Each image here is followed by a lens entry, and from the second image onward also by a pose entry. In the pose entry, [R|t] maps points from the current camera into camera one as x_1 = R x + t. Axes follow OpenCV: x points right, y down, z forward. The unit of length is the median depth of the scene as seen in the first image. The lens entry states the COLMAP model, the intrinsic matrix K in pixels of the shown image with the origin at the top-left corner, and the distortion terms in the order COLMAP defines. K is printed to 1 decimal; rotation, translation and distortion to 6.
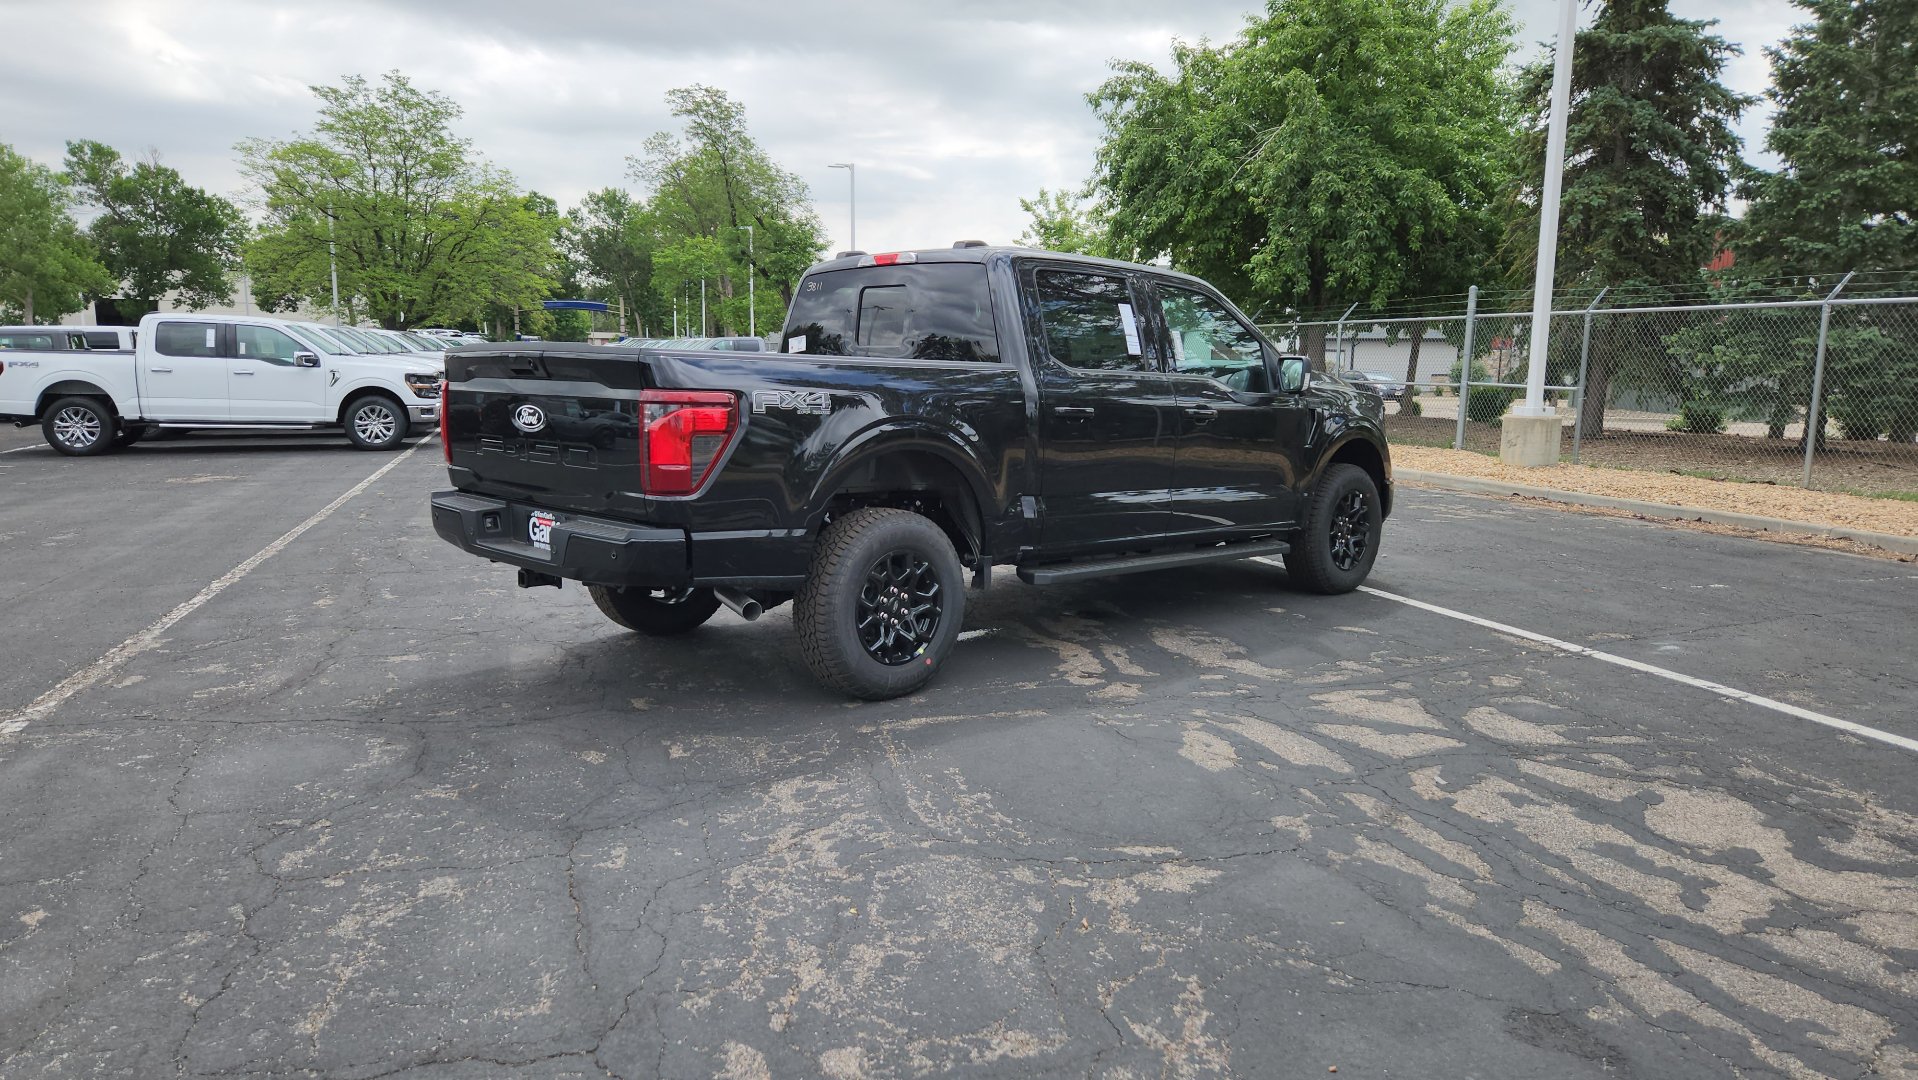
lens RADIAL K [[1285.0, 0, 917.1], [0, 1285.0, 540.0], [0, 0, 1]] dist [0.079315, -0.071455]
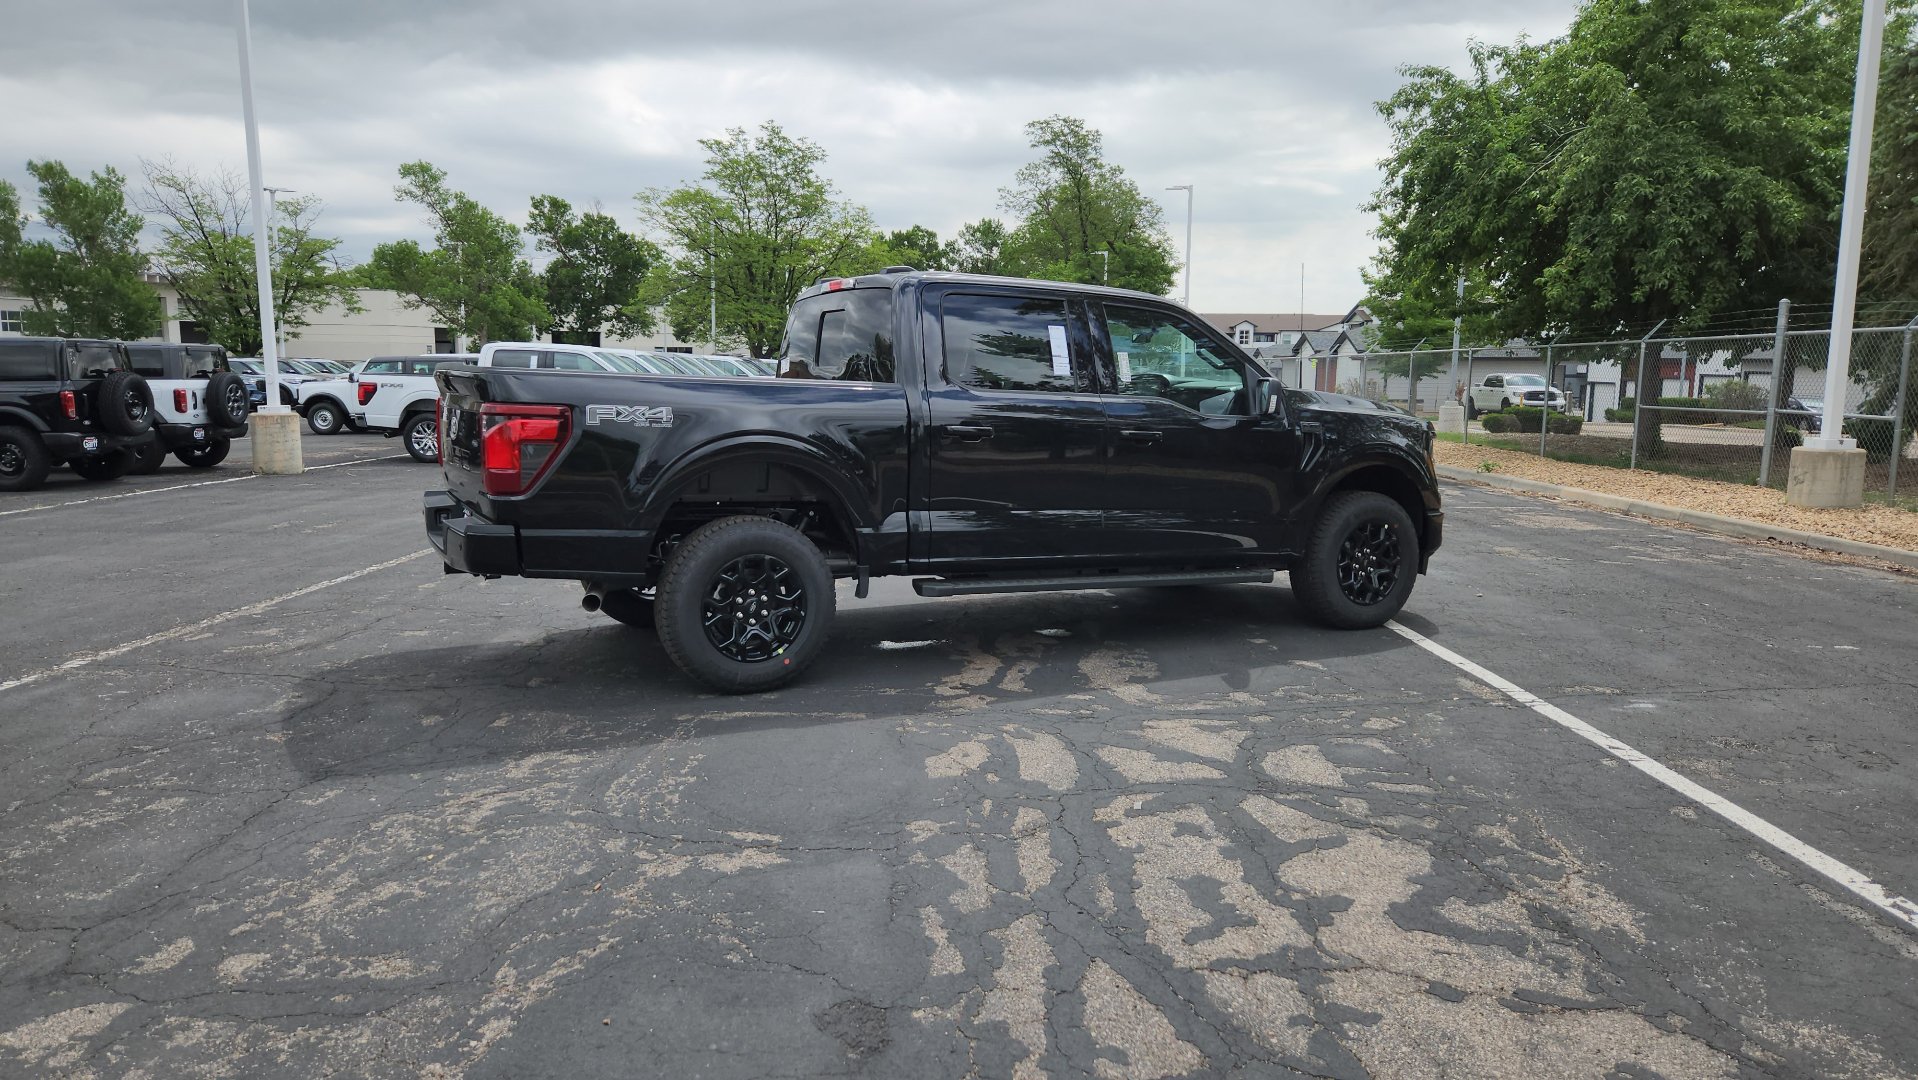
lens RADIAL K [[1282.9, 0, 929.2], [0, 1282.9, 541.1], [0, 0, 1]] dist [0.078777, -0.068547]
pose [[0.958444, 0.037701, -0.282777, 0.404443], [-0.042514, 0.999036, -0.010899, 0.001230], [0.282094, 0.022468, 0.959124, 0.009462]]
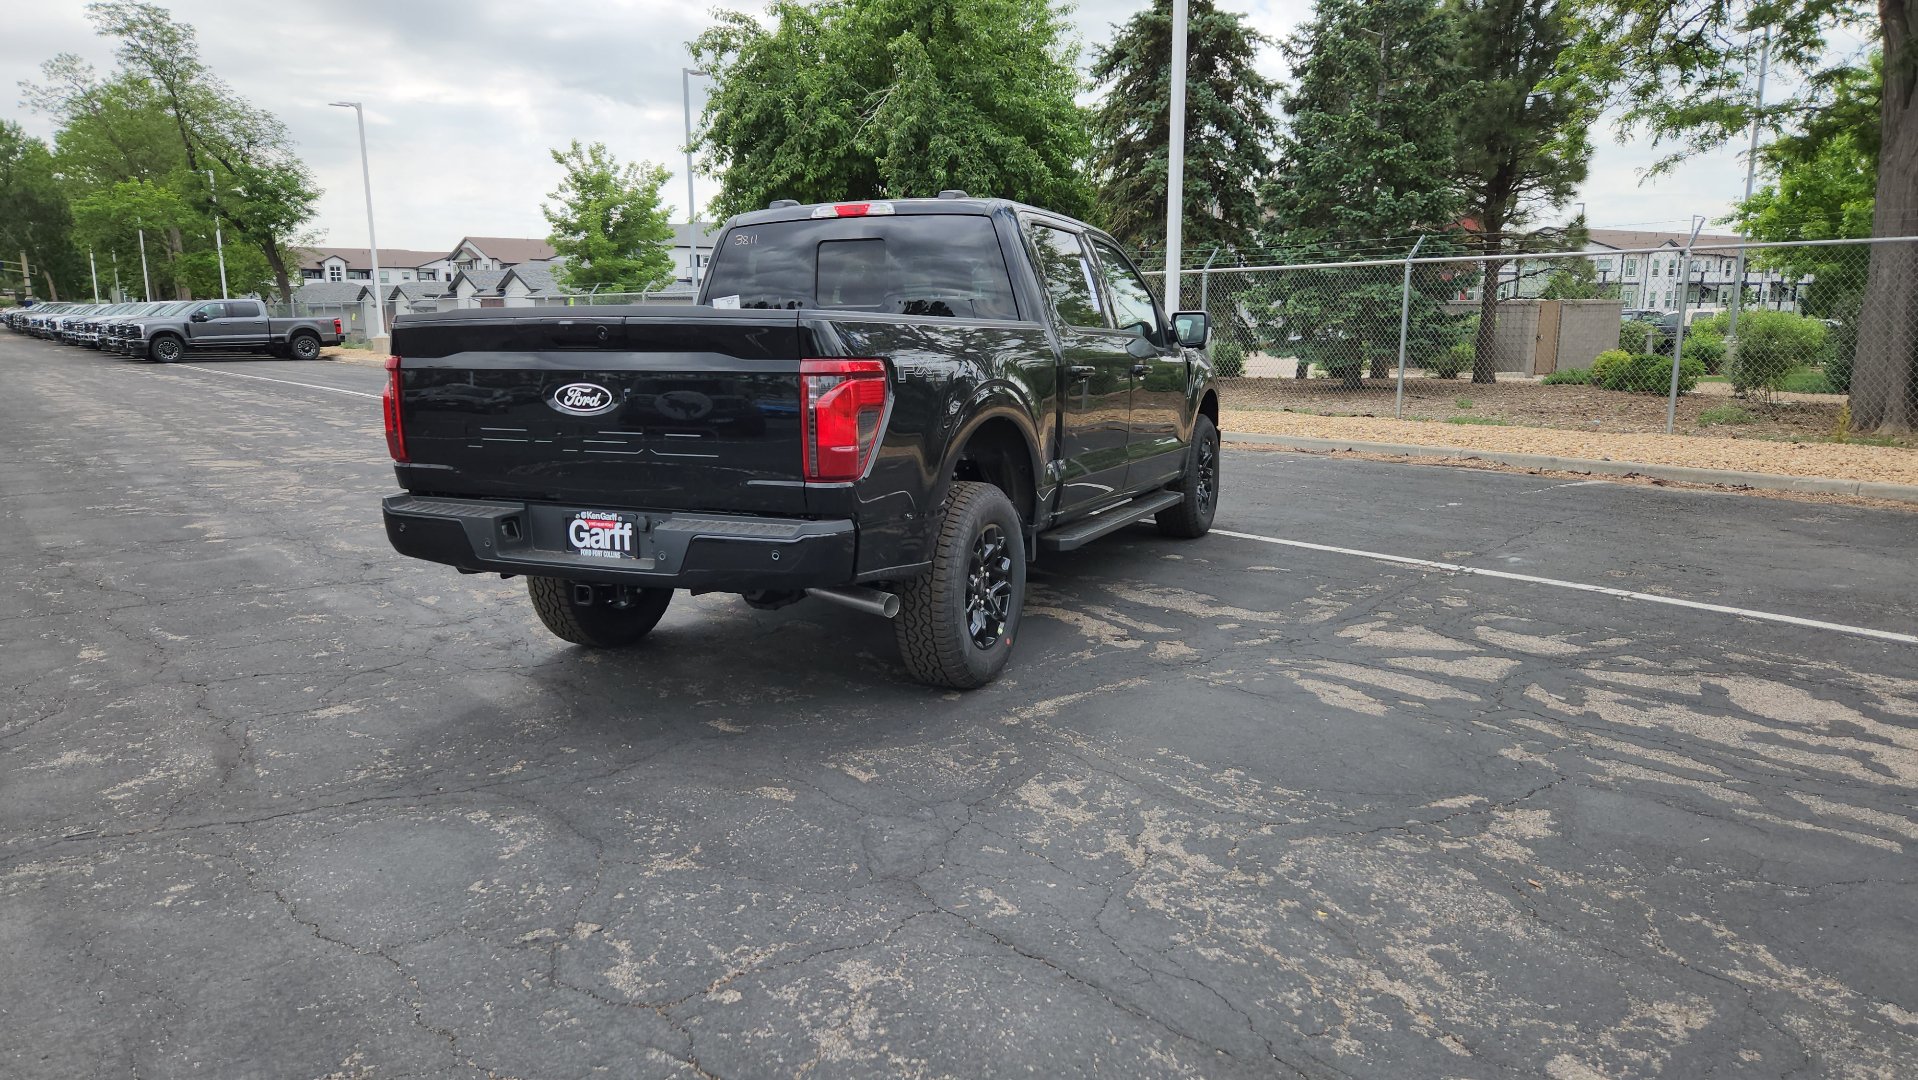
lens RADIAL K [[1285.0, 0, 927.6], [0, 1285.0, 540.8], [0, 0, 1]] dist [0.075139, -0.062959]
pose [[0.925578, -0.081288, 0.369726, -0.372659], [0.070048, 0.996584, 0.043750, -0.023212], [-0.372019, -0.014595, 0.928110, 0.144091]]
